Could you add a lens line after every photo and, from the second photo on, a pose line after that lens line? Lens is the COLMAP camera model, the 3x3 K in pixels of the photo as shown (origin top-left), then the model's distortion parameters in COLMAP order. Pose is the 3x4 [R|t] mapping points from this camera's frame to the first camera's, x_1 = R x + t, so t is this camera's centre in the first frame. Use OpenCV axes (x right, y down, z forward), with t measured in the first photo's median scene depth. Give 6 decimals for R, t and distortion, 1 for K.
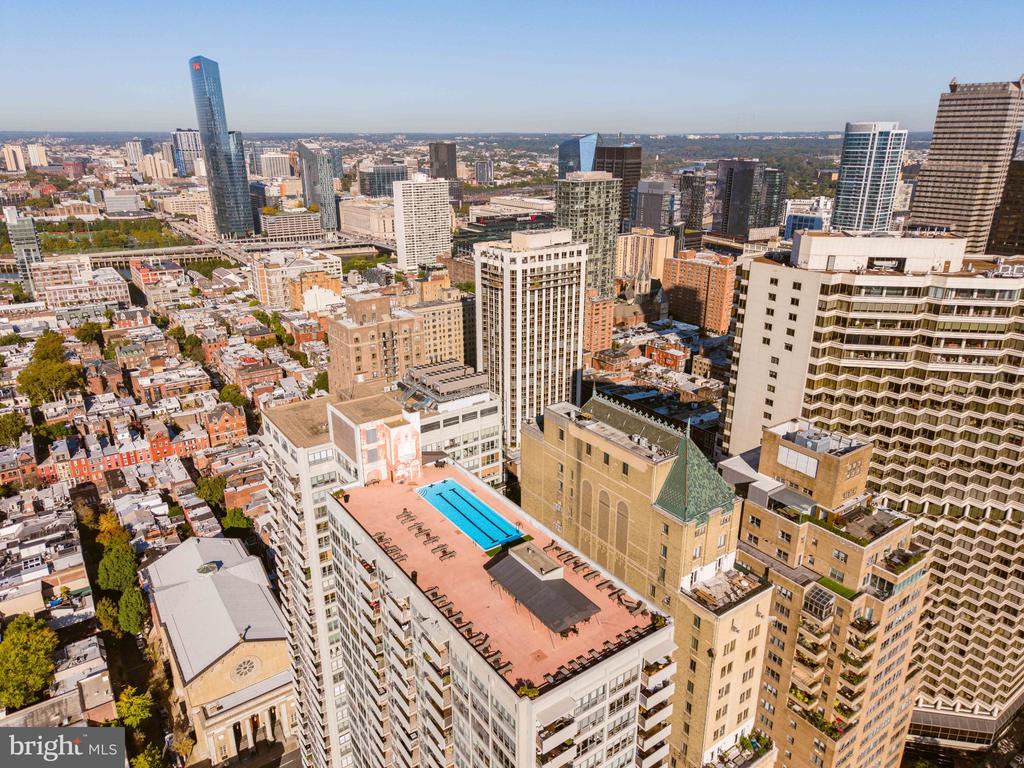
lens RADIAL K [[687.6, 0, 512.0], [0, 687.6, 384.0], [0, 0, 1]] dist [0.050091, -0.037916]
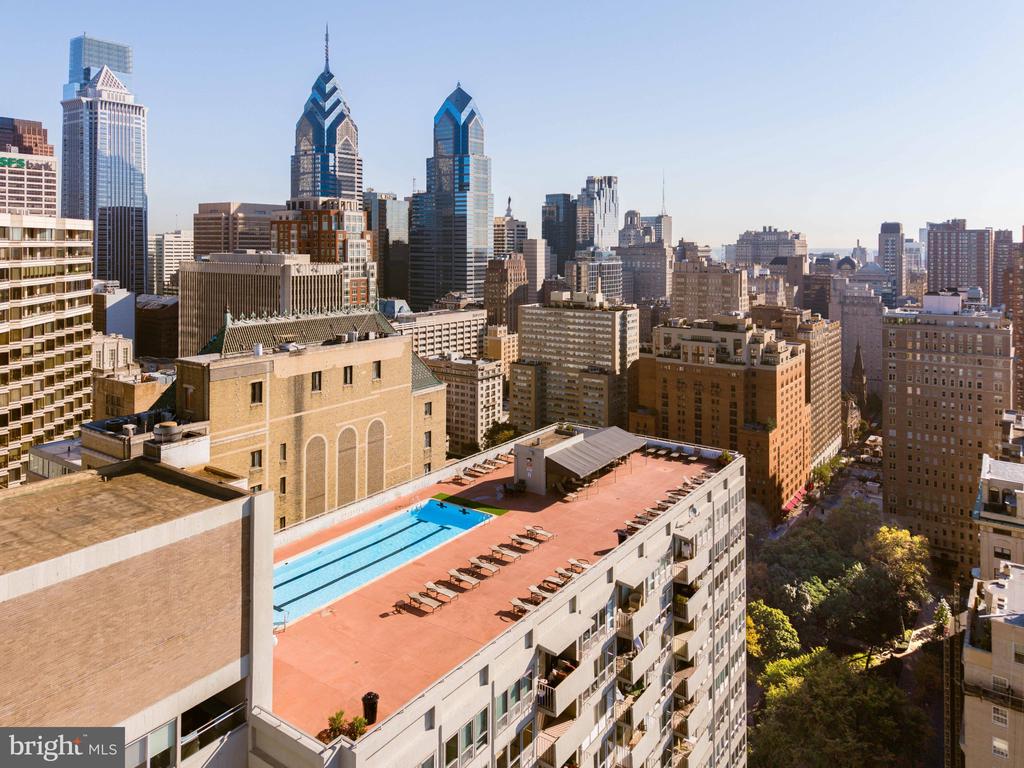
lens RADIAL K [[724.4, 0, 510.7], [0, 724.4, 253.8], [0, 0, 1]] dist [0.054203, -0.045020]
pose [[-0.343907, -0.009493, 0.938956, -0.310341], [0.310856, 0.942414, 0.123384, -0.022817], [-0.886057, 0.334313, -0.321152, 0.547726]]
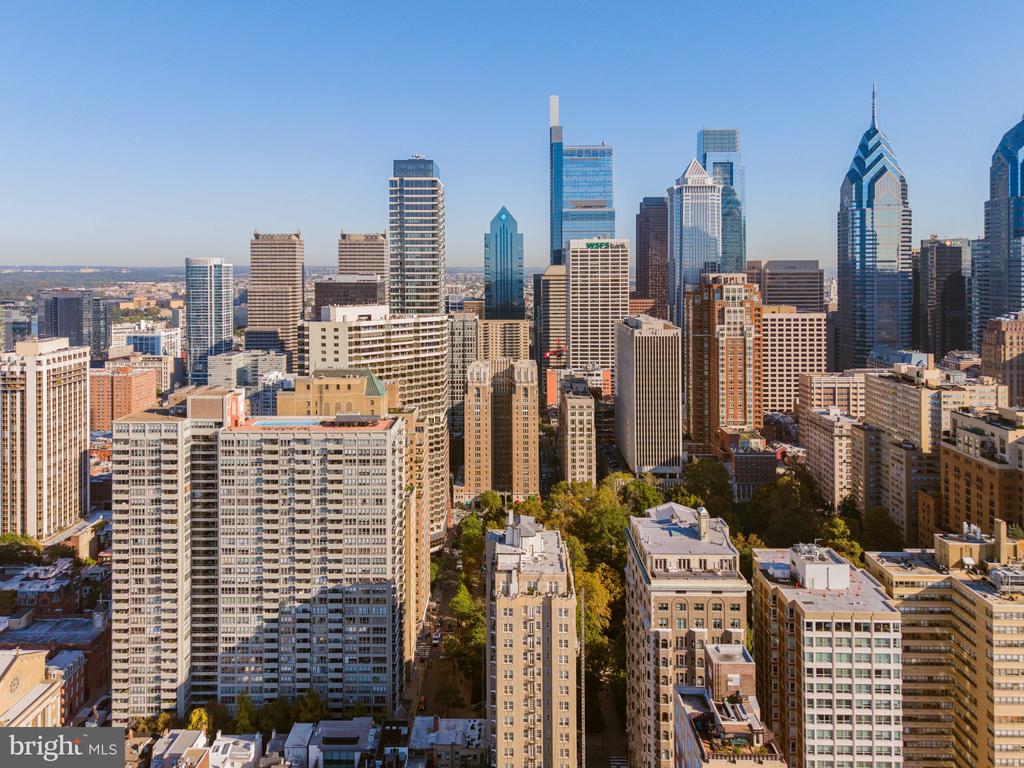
lens RADIAL K [[728.8, 0, 502.3], [0, 728.8, 305.3], [0, 0, 1]] dist [0.055616, -0.000310]
pose [[0.586191, -0.041594, 0.809104, -0.826021], [0.275292, 0.949486, -0.150637, 0.198971], [-0.761968, 0.311042, 0.568030, -0.510558]]
